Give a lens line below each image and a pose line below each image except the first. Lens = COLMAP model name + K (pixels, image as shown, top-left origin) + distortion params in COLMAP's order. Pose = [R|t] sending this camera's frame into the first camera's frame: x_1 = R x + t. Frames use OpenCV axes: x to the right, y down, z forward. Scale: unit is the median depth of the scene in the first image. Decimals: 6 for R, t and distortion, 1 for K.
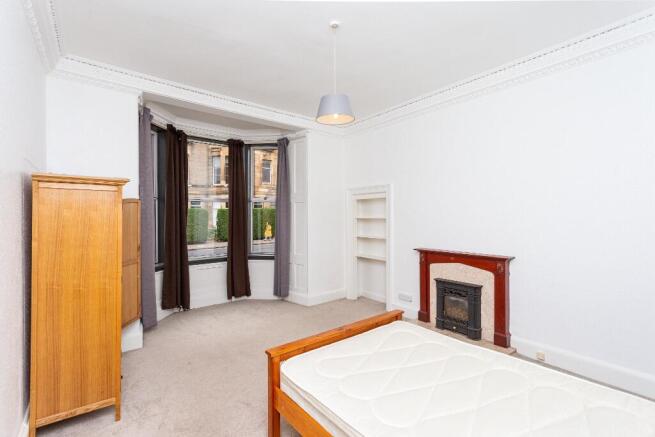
lens RADIAL K [[308.7, 0, 328.0], [0, 308.7, 220.4], [0, 0, 1]] dist [0.001963, 0.001287]
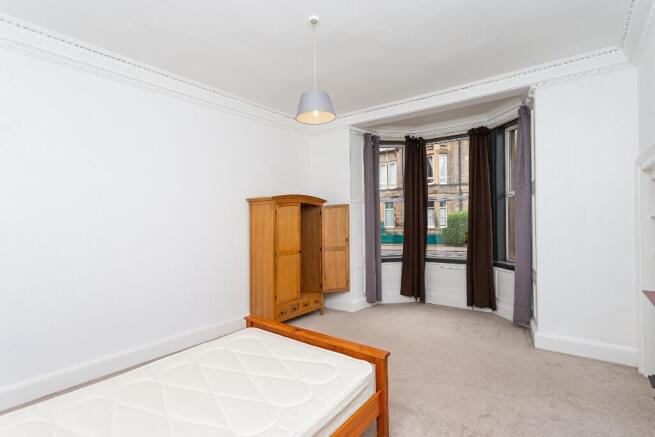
lens RADIAL K [[308.7, 0, 328.0], [0, 308.7, 220.4], [0, 0, 1]] dist [0.001963, 0.001287]
pose [[0.240710, 0.008661, -0.970559, 0.492813], [0.001252, 0.999957, 0.009233, -0.007181], [0.970596, -0.003438, 0.240688, 0.404376]]
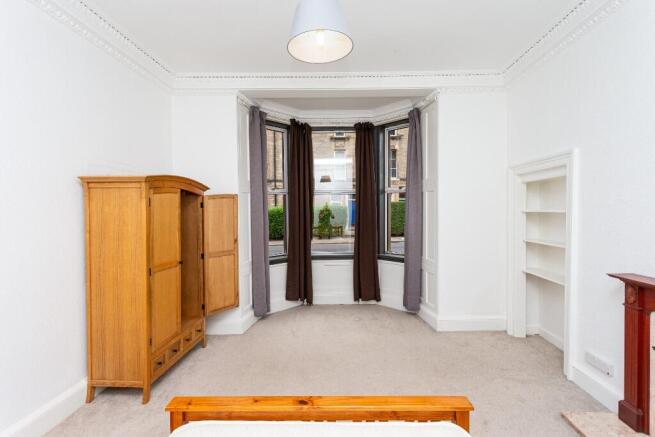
lens RADIAL K [[308.7, 0, 328.0], [0, 308.7, 220.4], [0, 0, 1]] dist [0.001963, 0.001287]
pose [[0.761870, 0.017766, -0.647486, 0.216105], [-0.001689, 0.999675, 0.025442, -0.005255], [0.647727, -0.018290, 0.761653, 0.277906]]
